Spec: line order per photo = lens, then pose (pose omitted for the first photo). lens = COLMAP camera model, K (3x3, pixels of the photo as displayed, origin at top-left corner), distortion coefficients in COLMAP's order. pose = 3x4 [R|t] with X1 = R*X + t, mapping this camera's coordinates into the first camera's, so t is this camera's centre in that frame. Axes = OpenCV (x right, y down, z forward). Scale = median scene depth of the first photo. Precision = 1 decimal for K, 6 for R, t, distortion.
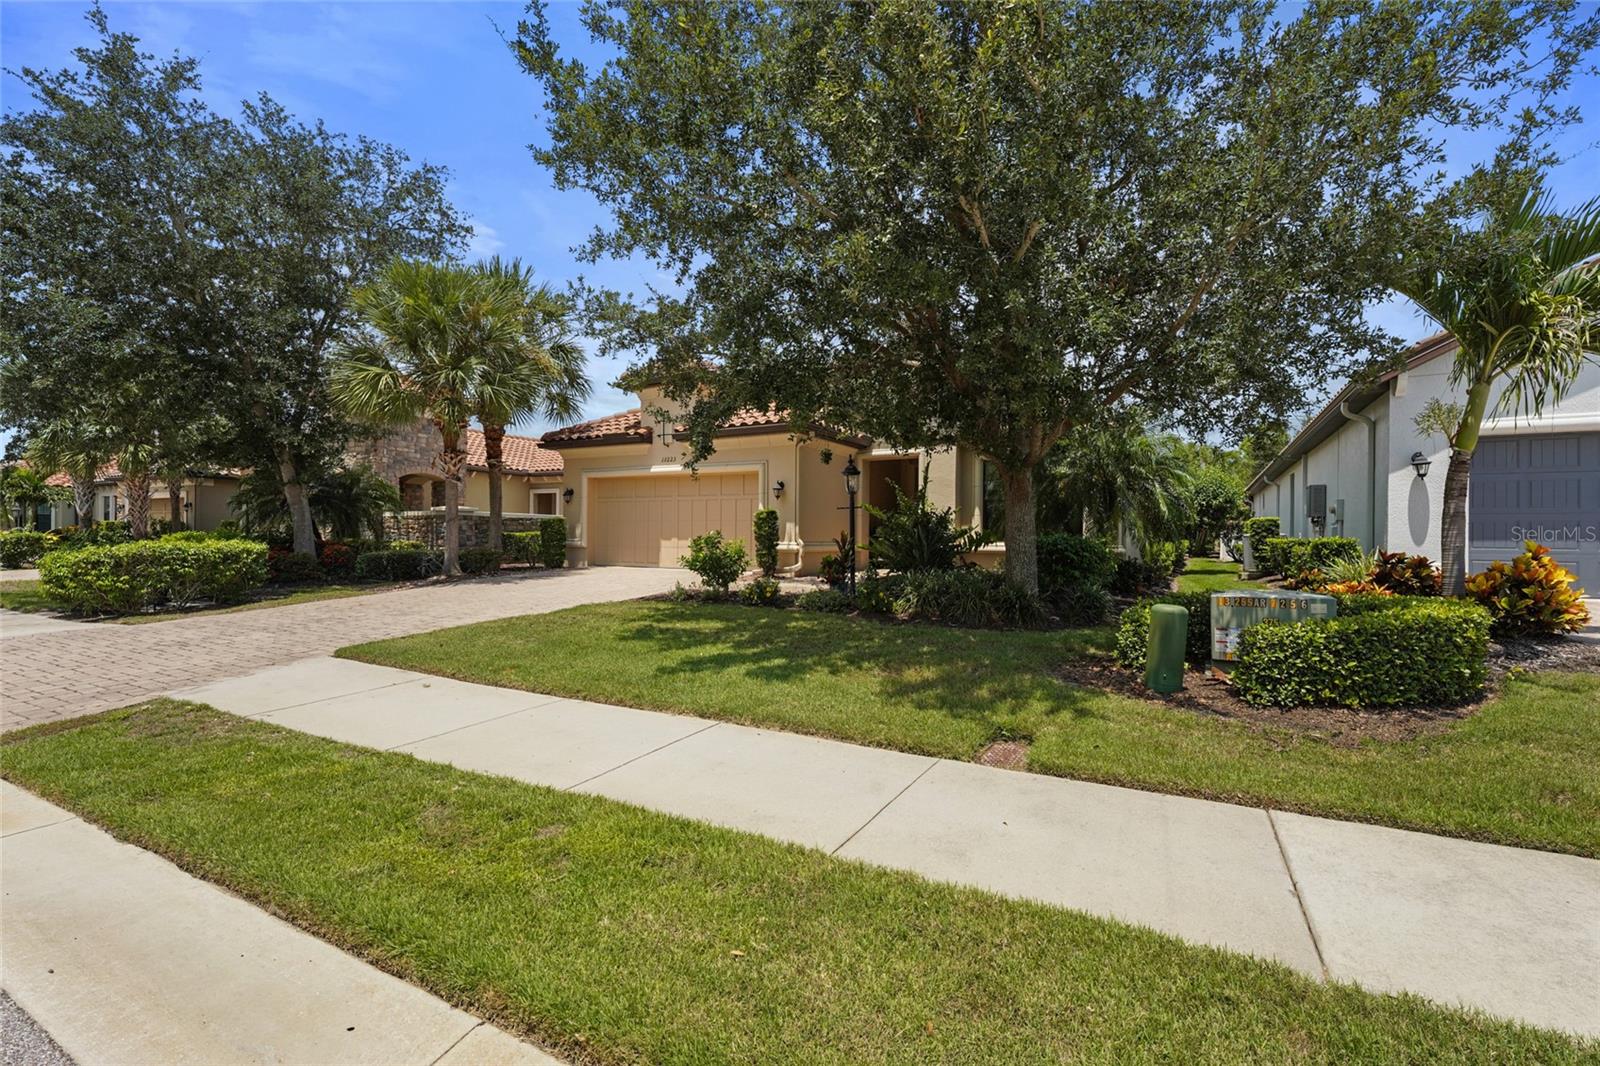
lens RADIAL K [[699.2, 0, 802.8], [0, 699.2, 527.5], [0, 0, 1]] dist [-0.003409, 0.000536]
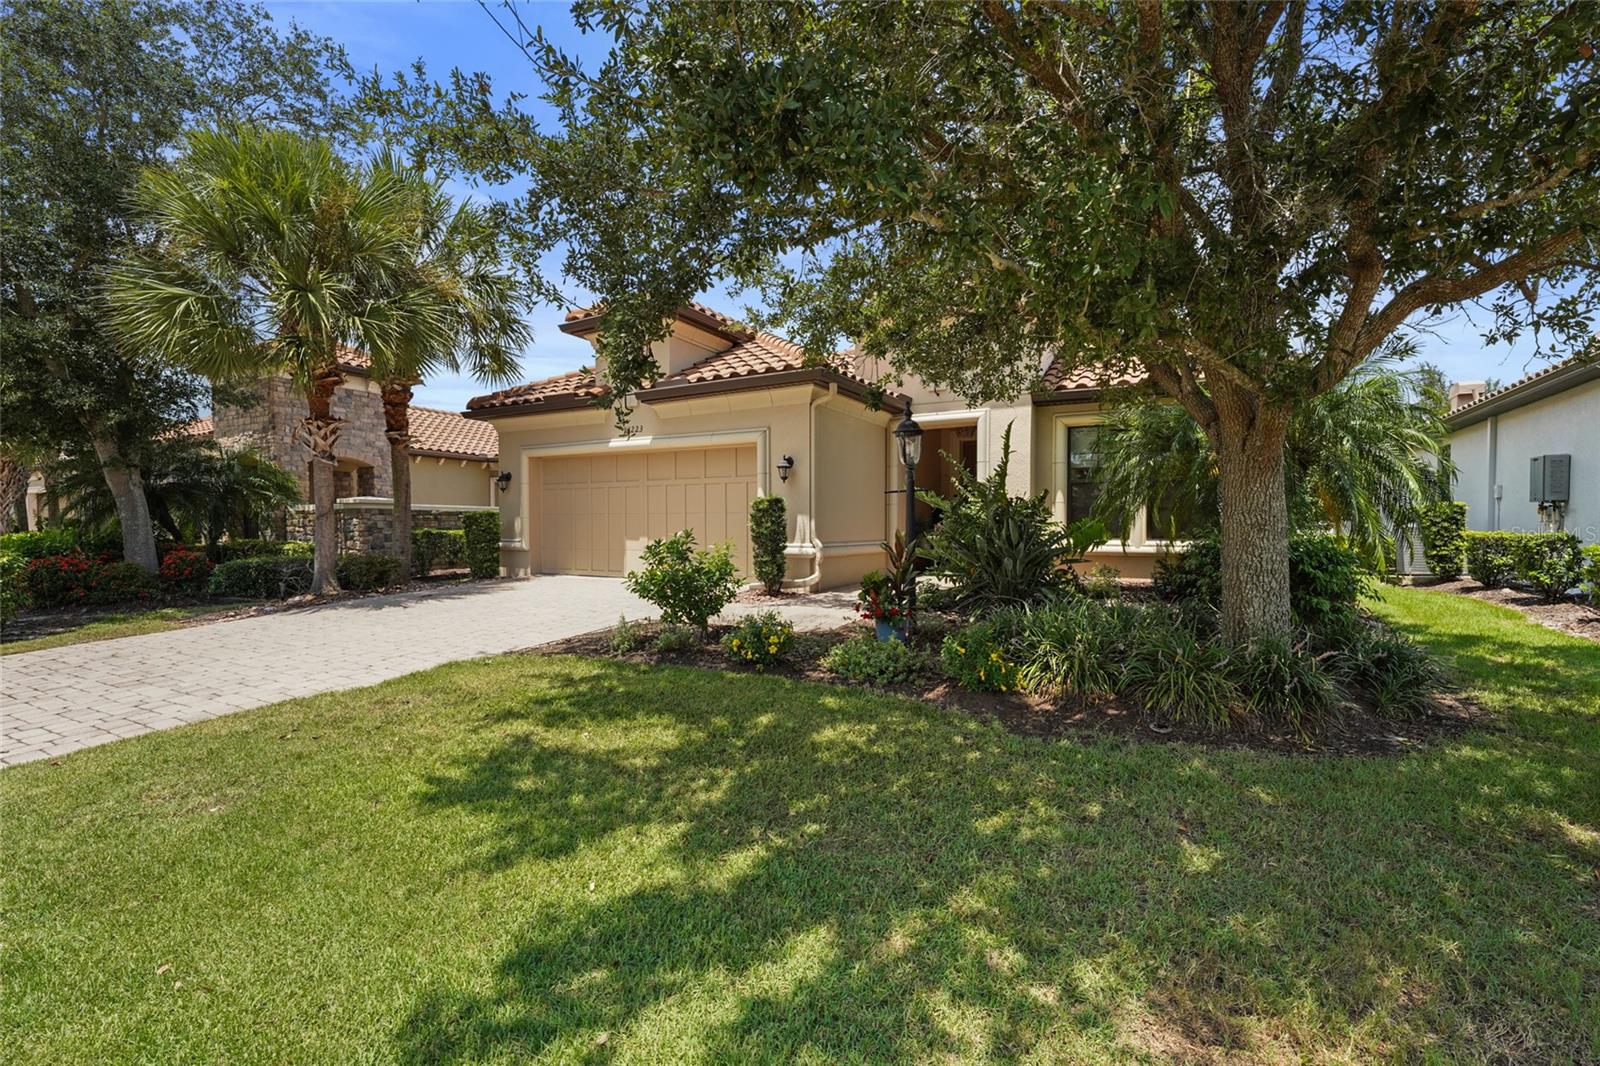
lens RADIAL K [[699.2, 0, 800.8], [0, 699.2, 539.4], [0, 0, 1]] dist [-0.003409, 0.000536]
pose [[0.999938, -0.008866, -0.006690, -0.015441], [0.009070, 0.999476, 0.031068, -0.004464], [0.006411, -0.031127, 0.999495, 0.303091]]
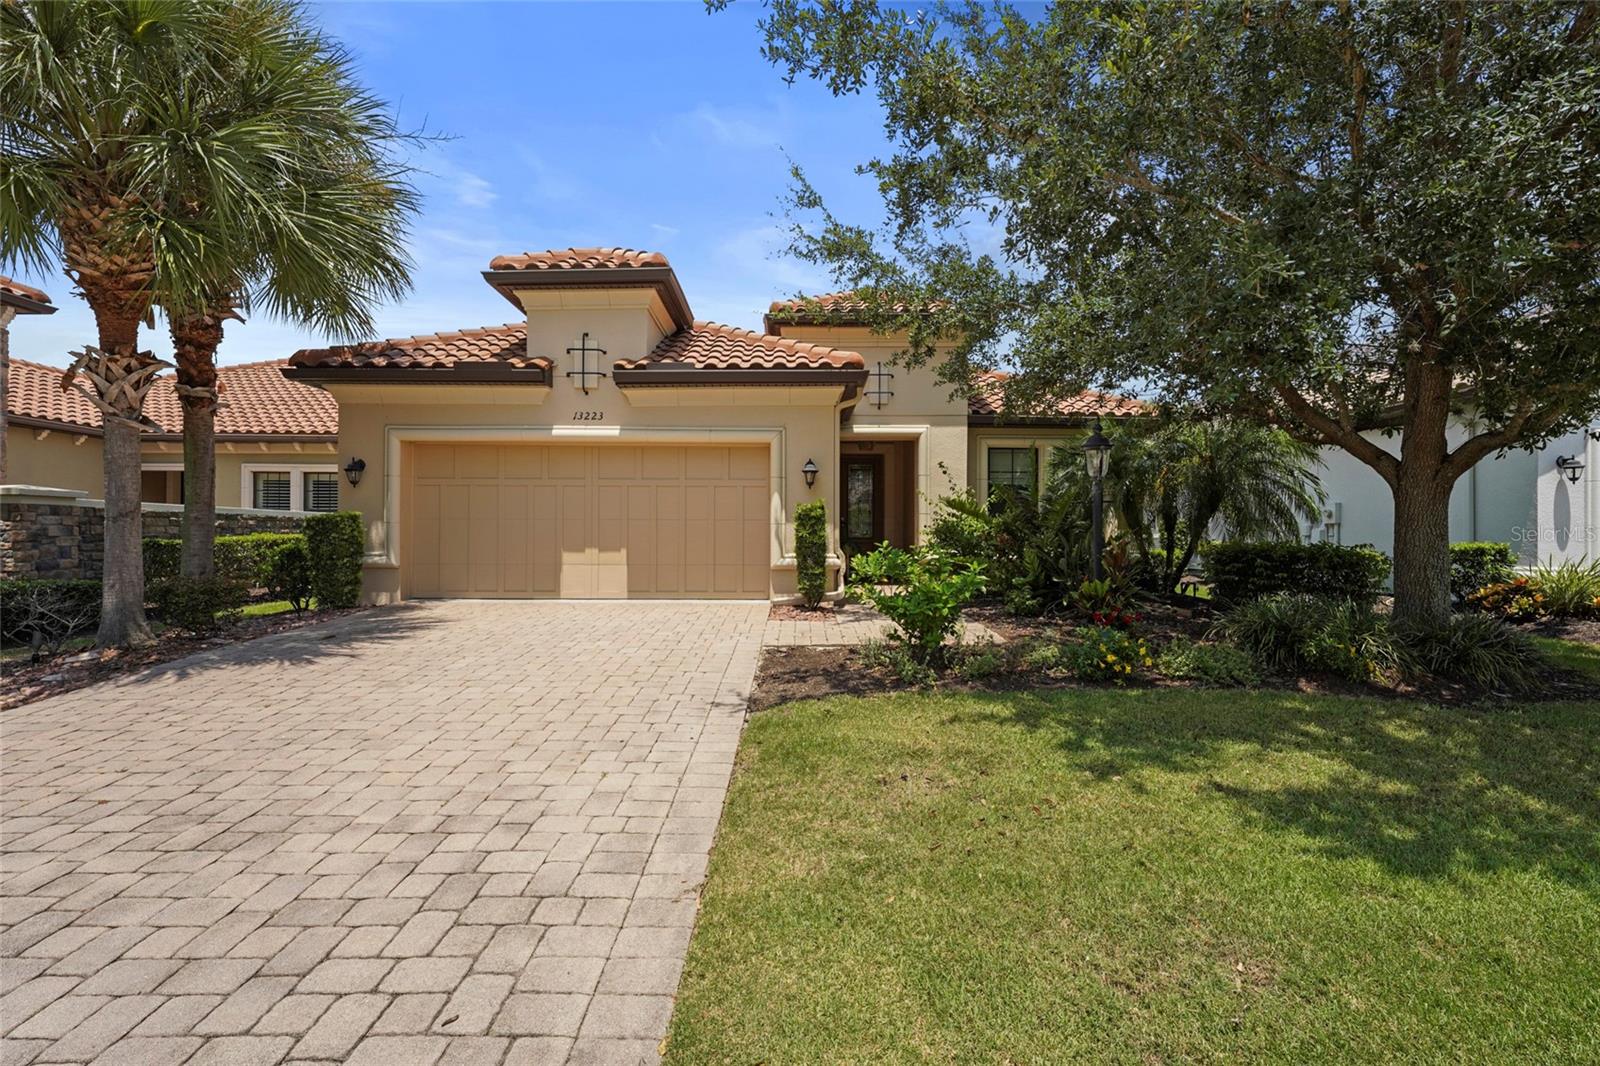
lens RADIAL K [[699.2, 0, 796.9], [0, 699.2, 528.7], [0, 0, 1]] dist [-0.003409, 0.000536]
pose [[0.875426, -0.000253, 0.483352, -0.358759], [-0.001066, 0.999996, 0.002455, -0.003965], [-0.483351, -0.002664, 0.875423, 0.442363]]
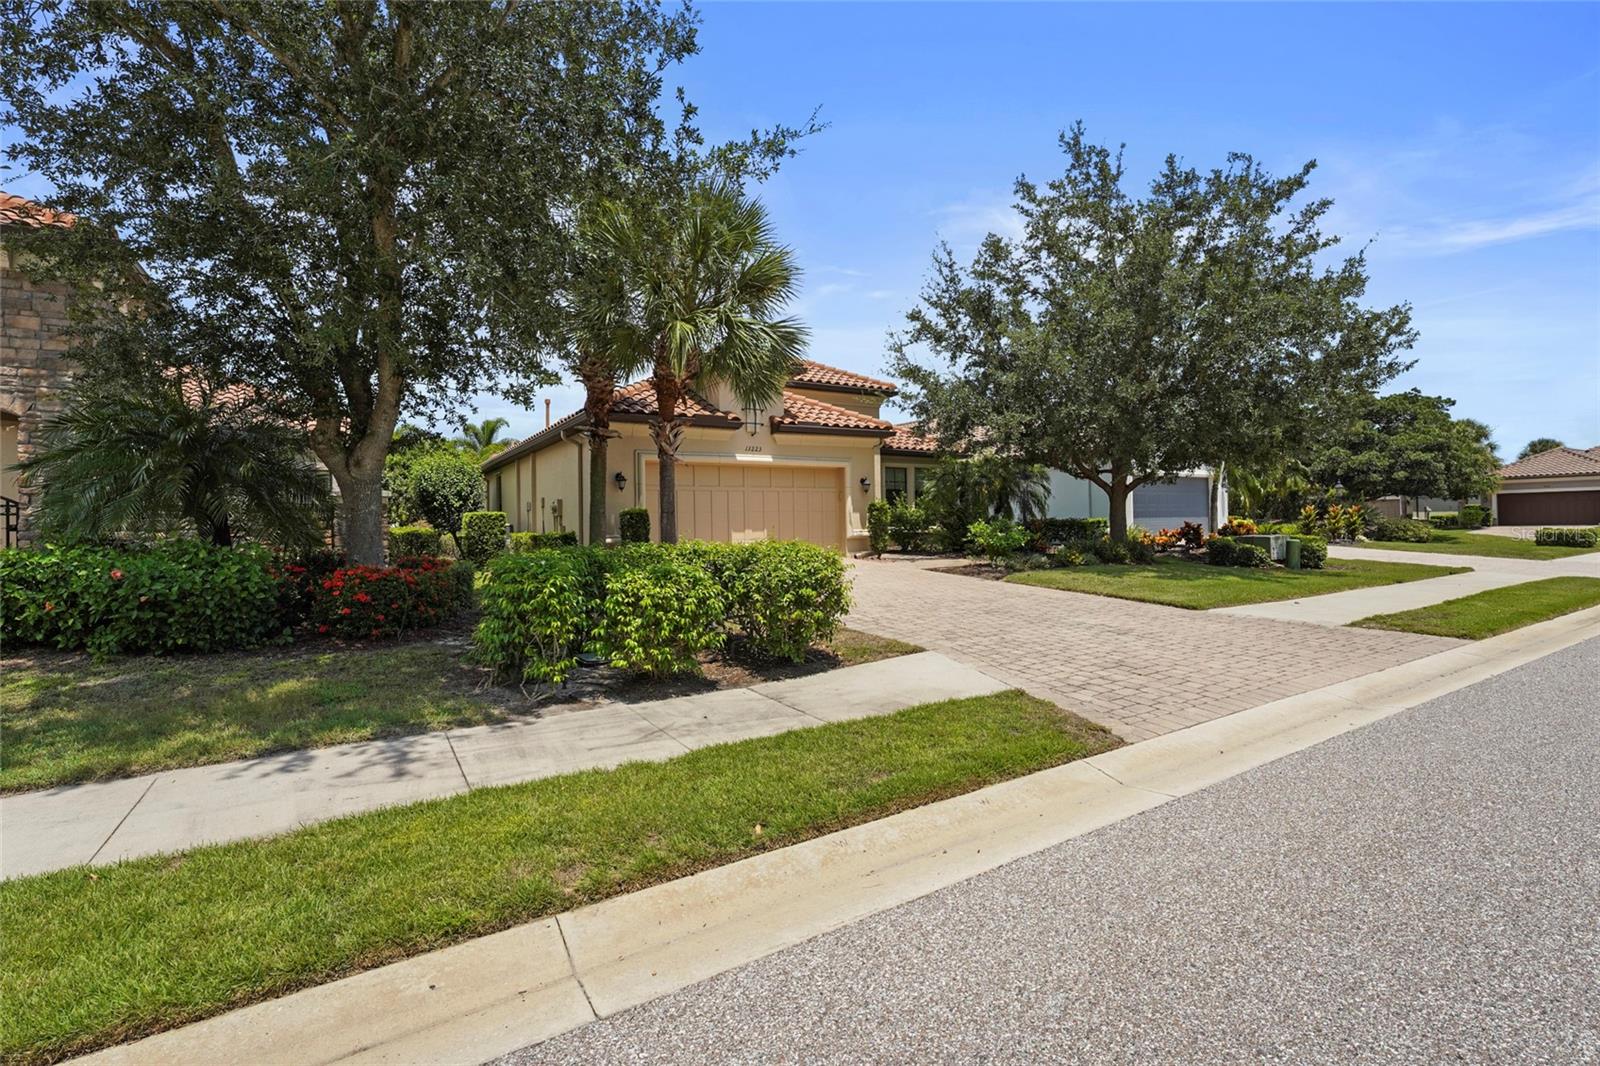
lens RADIAL K [[699.2, 0, 804.4], [0, 699.2, 527.5], [0, 0, 1]] dist [-0.003409, 0.000536]
pose [[0.498107, -0.021063, 0.866860, -1.113643], [0.014209, 0.999769, 0.016127, -0.002734], [-0.866999, 0.004284, 0.498292, 0.504121]]
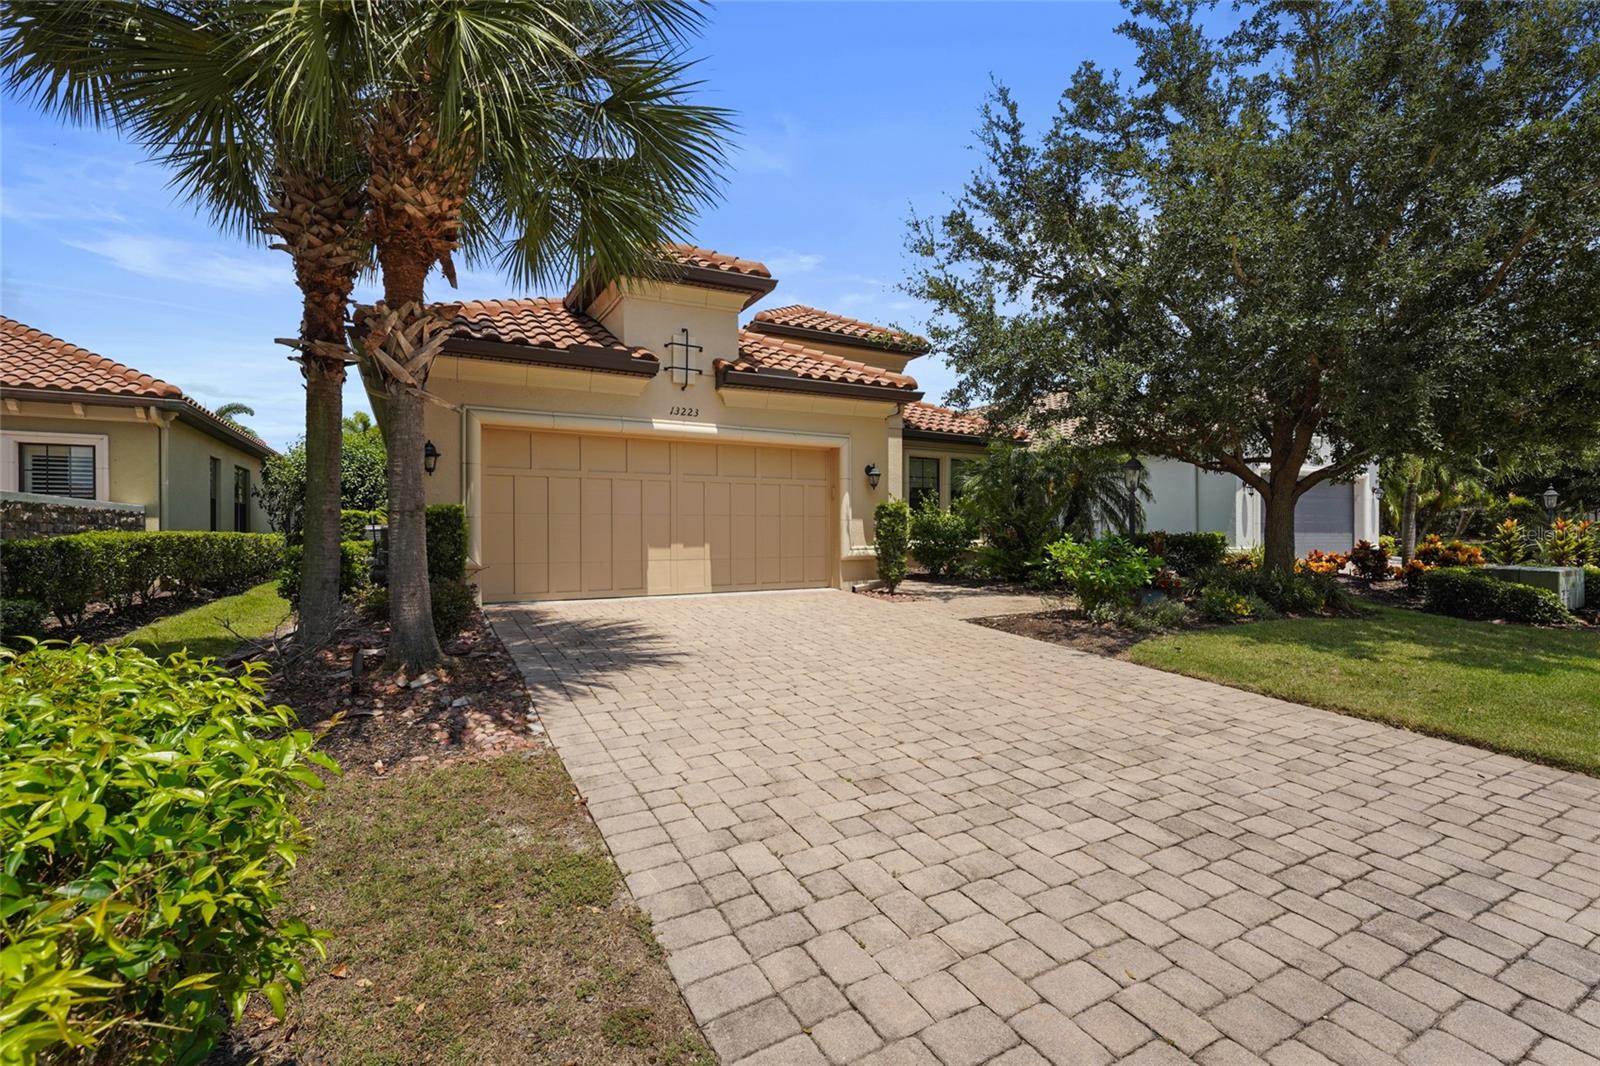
lens RADIAL K [[699.2, 0, 801.5], [0, 699.2, 527.1], [0, 0, 1]] dist [-0.003409, 0.000536]
pose [[0.543100, -0.004686, 0.839655, -0.705558], [-0.001815, 0.999976, 0.006755, -0.004034], [-0.839666, -0.005192, 0.543078, 0.660888]]
